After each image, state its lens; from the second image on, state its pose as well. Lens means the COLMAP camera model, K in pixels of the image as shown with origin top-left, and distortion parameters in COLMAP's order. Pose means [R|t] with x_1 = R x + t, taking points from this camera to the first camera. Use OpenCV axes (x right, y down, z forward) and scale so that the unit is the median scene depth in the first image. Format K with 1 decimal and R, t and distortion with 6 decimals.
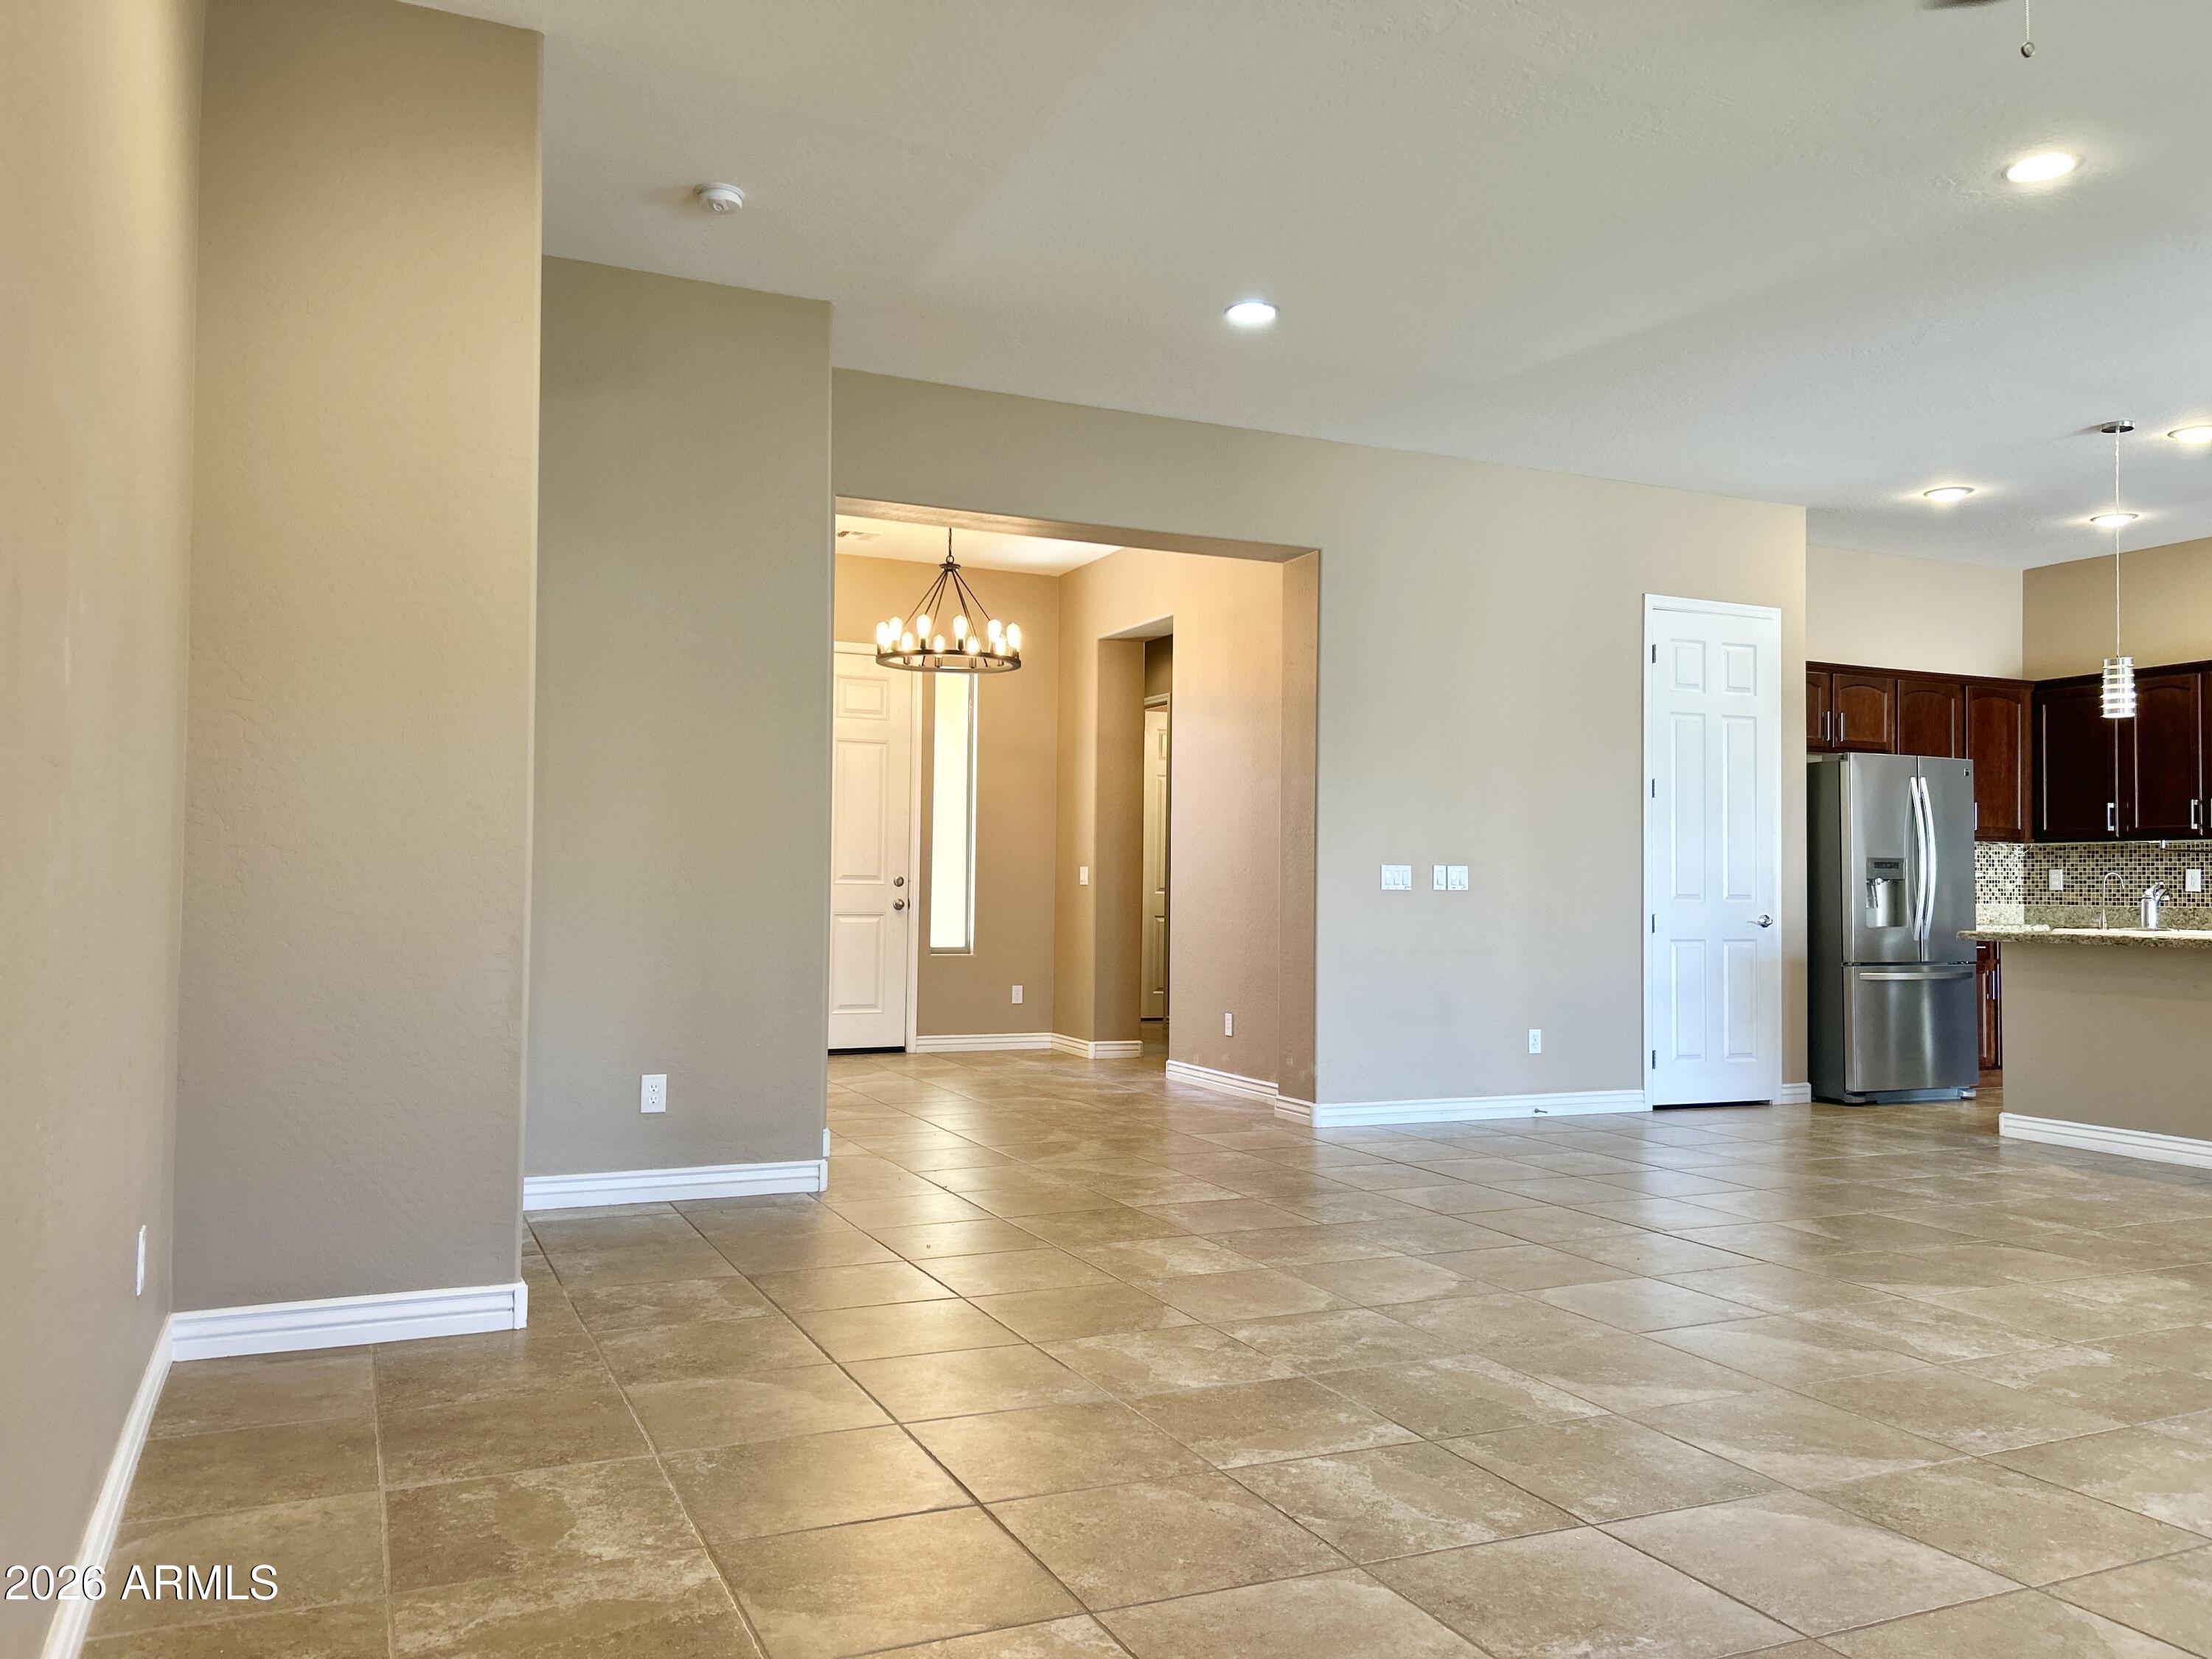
lens RADIAL K [[1668.8, 0, 1066.8], [0, 1668.8, 836.1], [0, 0, 1]] dist [0.052591, -0.067879]
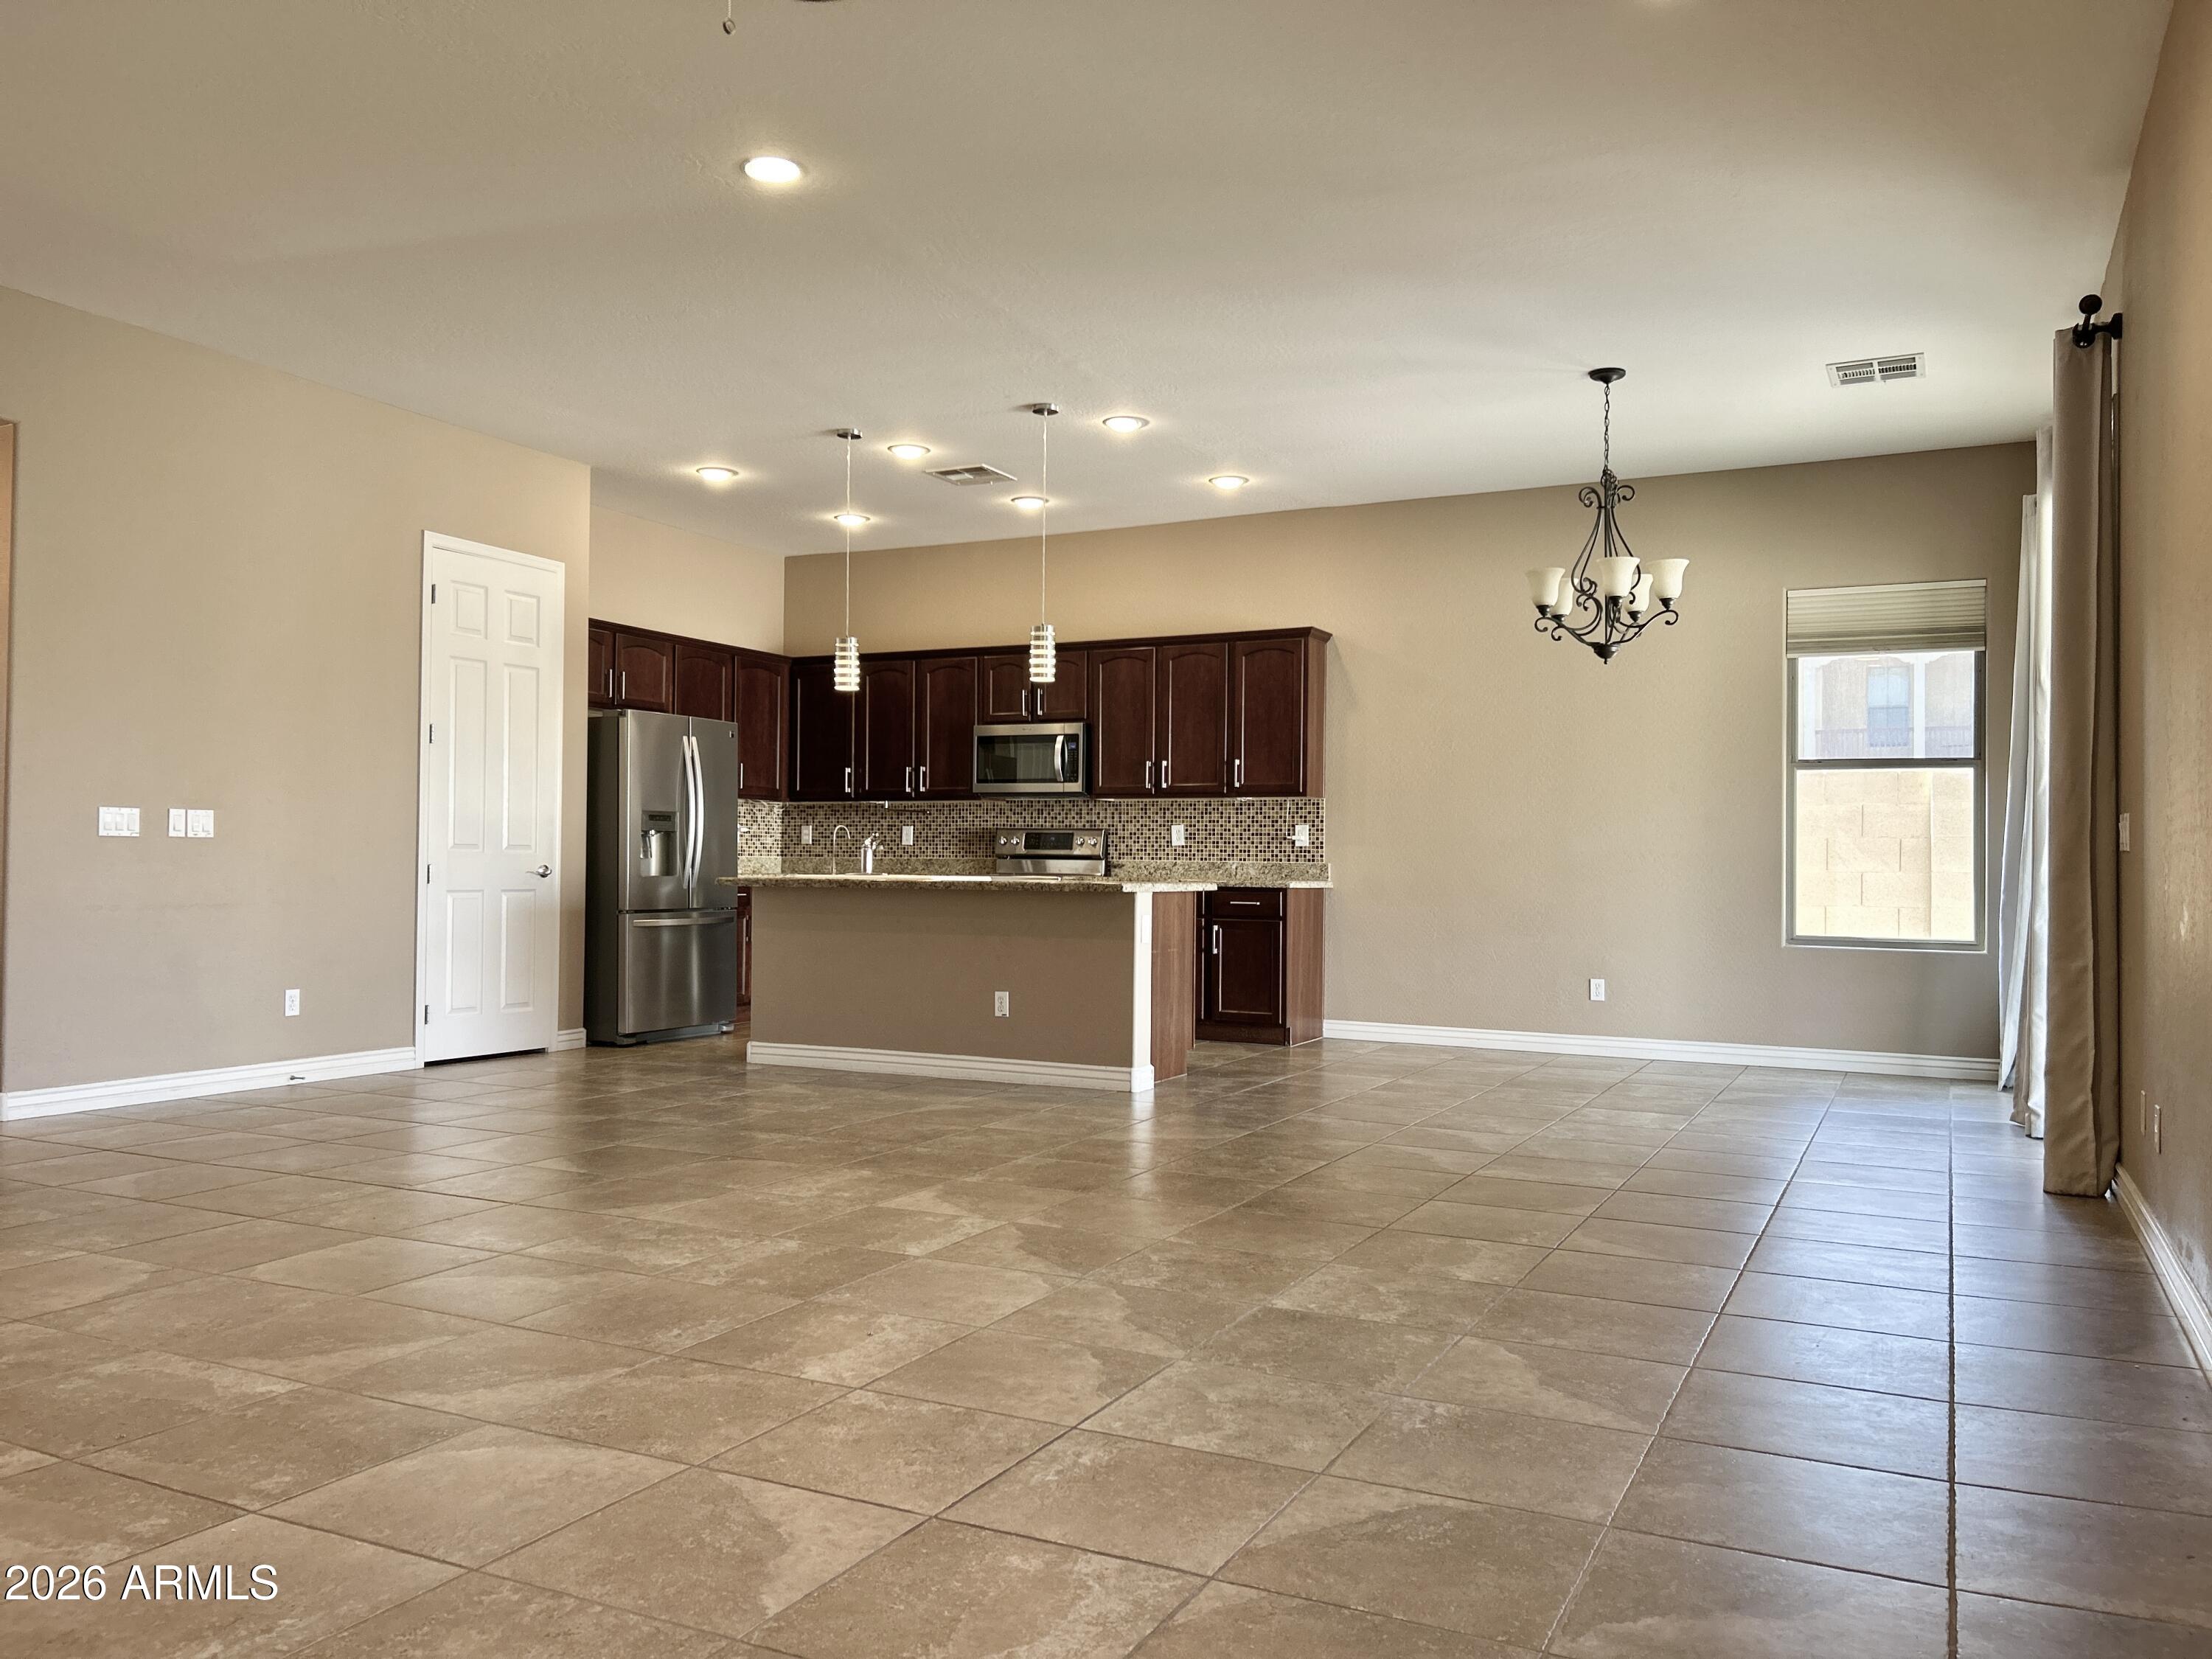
lens RADIAL K [[1668.8, 0, 1120.0], [0, 1668.8, 850.2], [0, 0, 1]] dist [0.052591, -0.067879]
pose [[0.766116, 0.002842, 0.642696, 0.032728], [-0.021718, 0.999534, 0.021468, 0.009117], [-0.642335, -0.030405, 0.765821, 0.005994]]
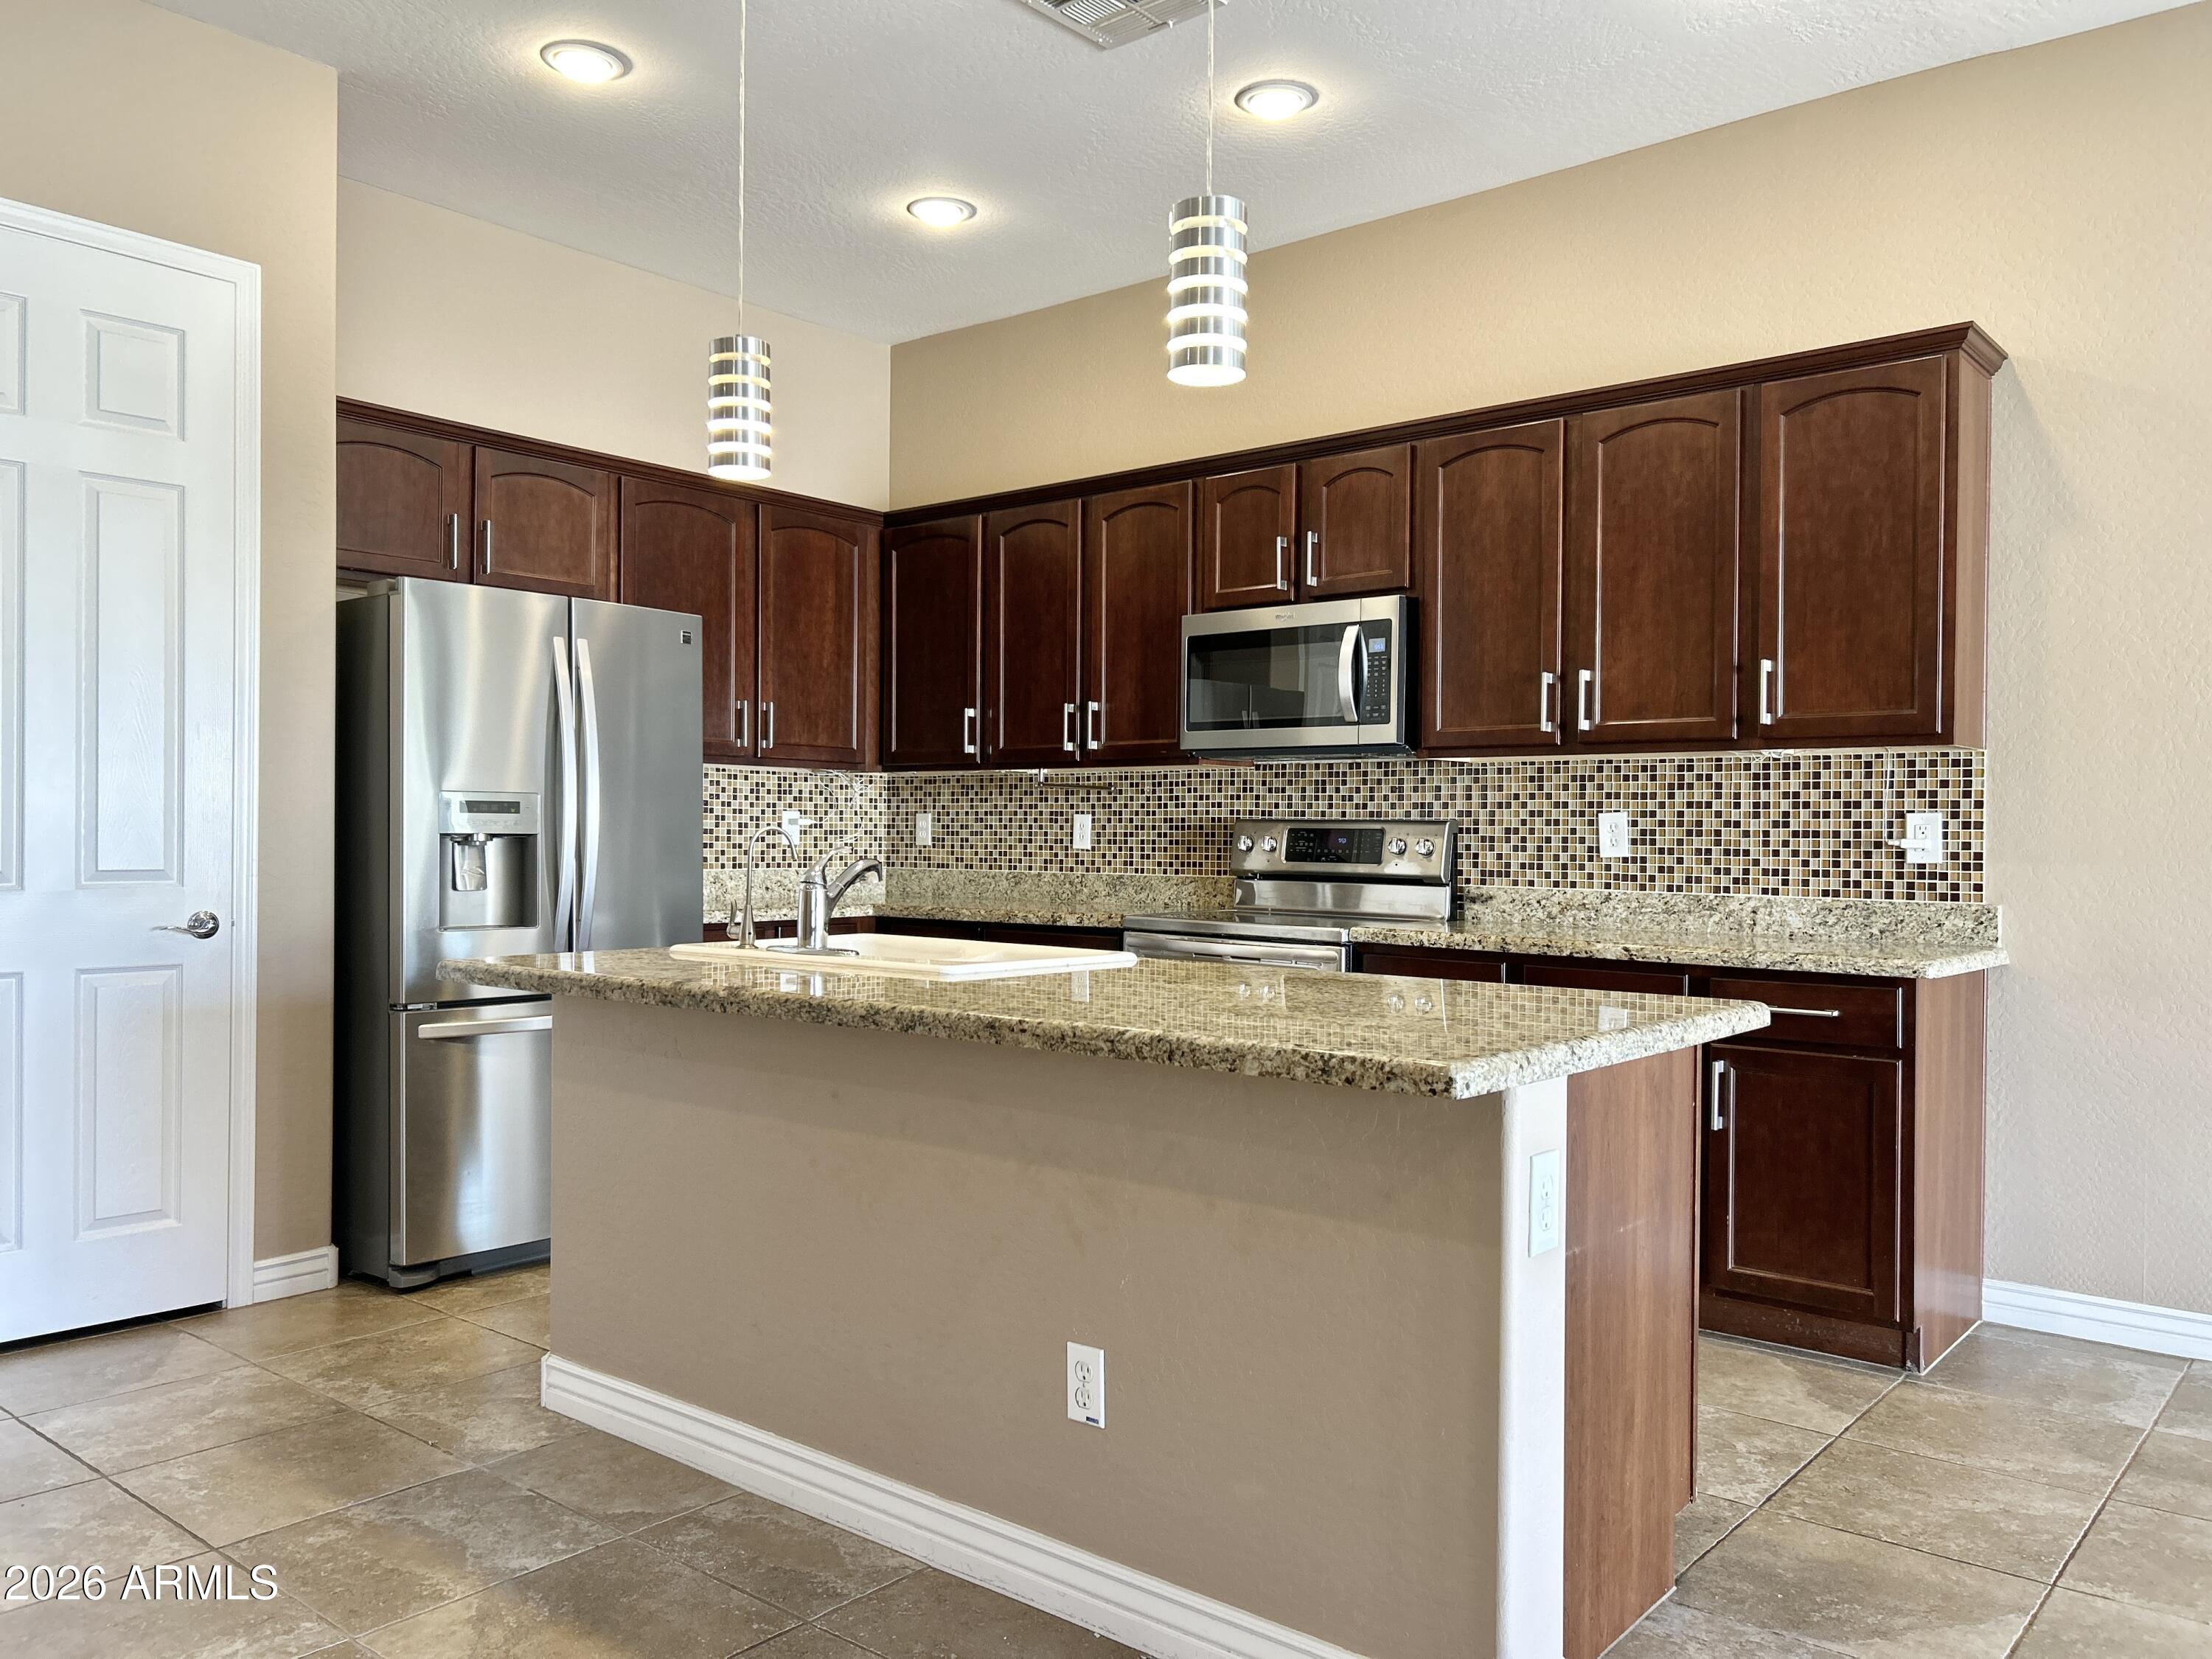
lens RADIAL K [[1668.8, 0, 1089.7], [0, 1668.8, 846.2], [0, 0, 1]] dist [0.052591, -0.067879]
pose [[0.899306, -0.006691, 0.437268, 0.444150], [-0.012554, 0.999076, 0.041108, 0.006252], [-0.437139, -0.042458, 0.898391, 0.483334]]
